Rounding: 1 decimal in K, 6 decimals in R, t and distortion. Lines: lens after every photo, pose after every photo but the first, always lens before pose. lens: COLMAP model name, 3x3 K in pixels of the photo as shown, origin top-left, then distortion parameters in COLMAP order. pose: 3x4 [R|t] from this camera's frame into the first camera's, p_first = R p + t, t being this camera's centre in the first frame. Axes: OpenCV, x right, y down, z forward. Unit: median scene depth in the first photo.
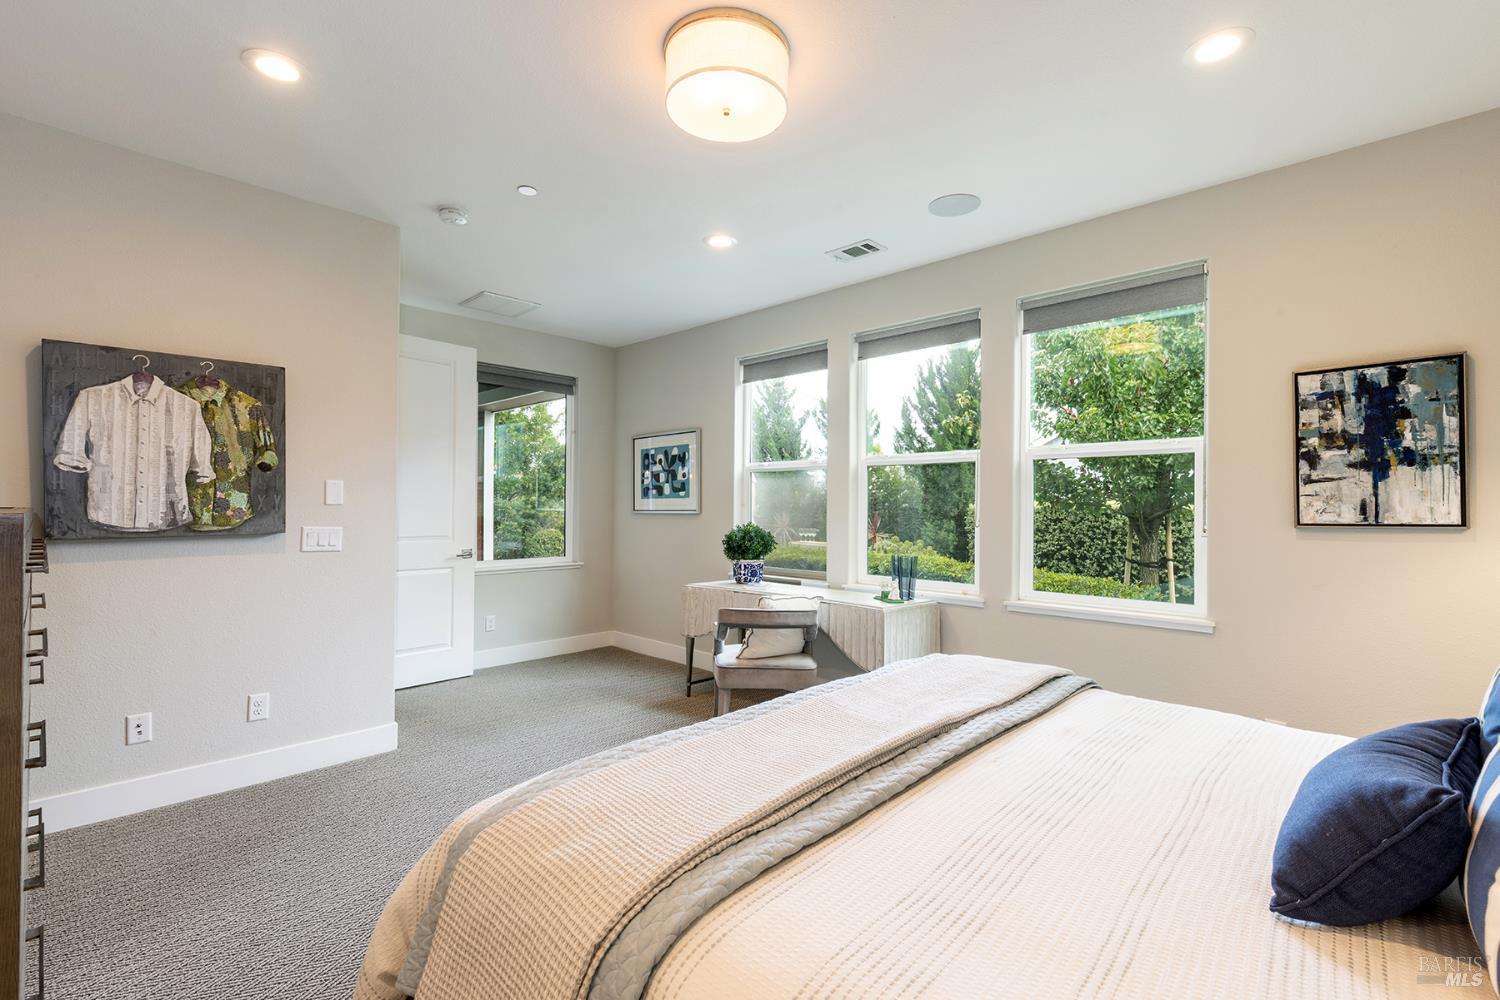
lens RADIAL K [[669.3, 0, 758.7], [0, 669.3, 504.1], [0, 0, 1]] dist [0.003428, -0.000317]
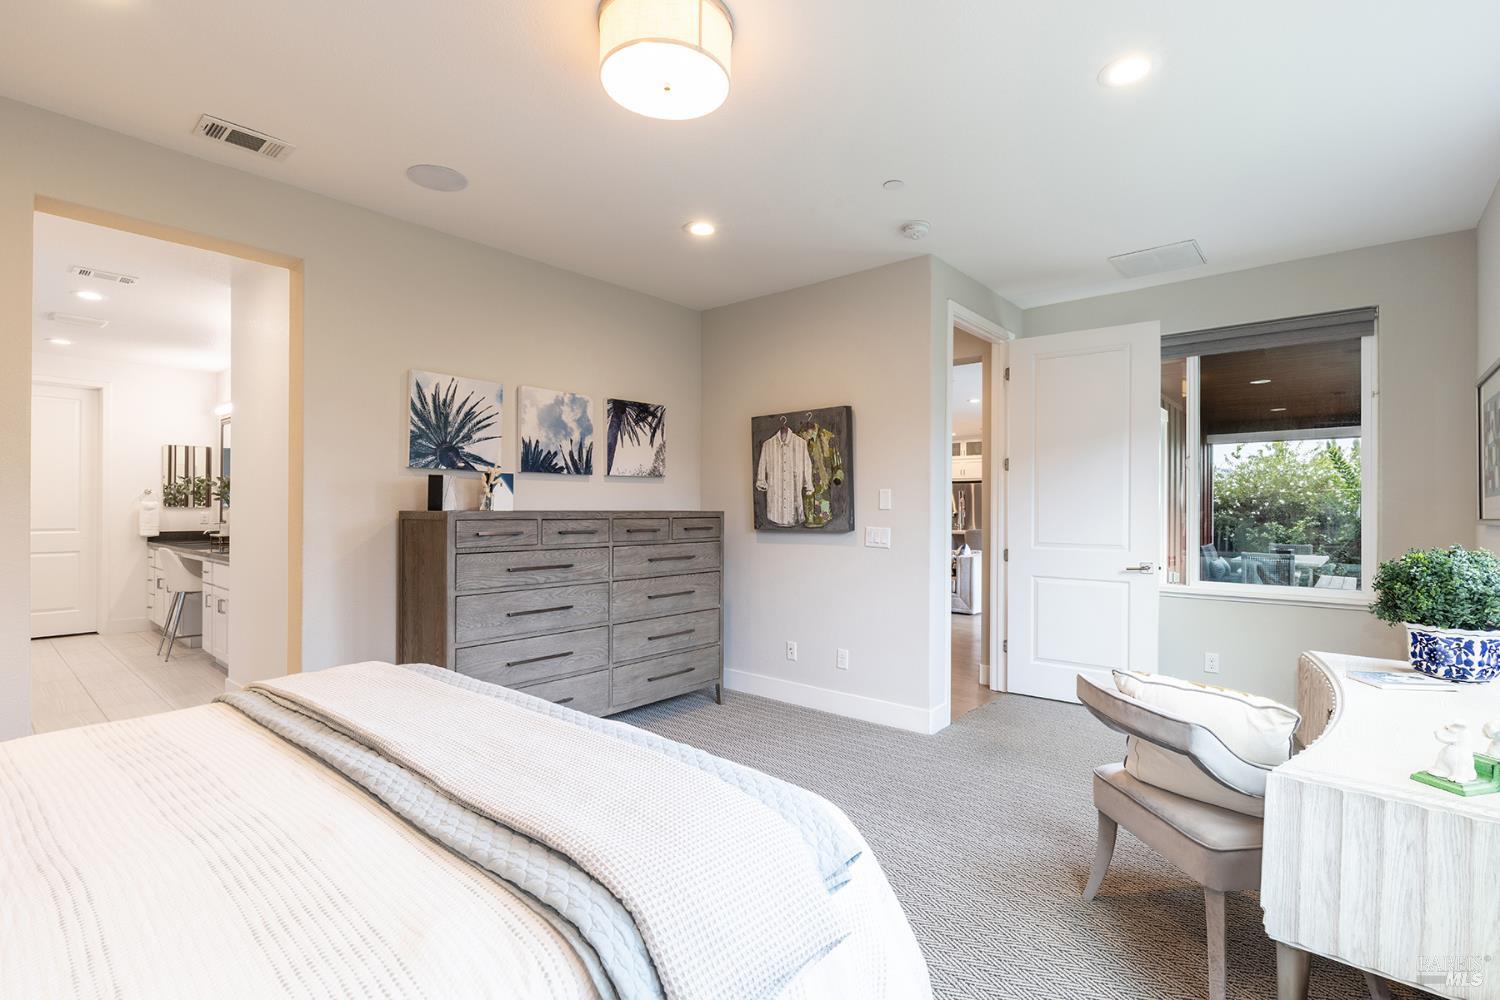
lens RADIAL K [[689.0, 0, 750.0], [0, 689.0, 500.0], [0, 0, 1]] dist [-0.001938, -0.000327]
pose [[0.059571, -0.015703, -0.998101, 0.680421], [0.002241, 0.999876, -0.015597, 0.003169], [0.998222, -0.001308, 0.059598, 0.783681]]
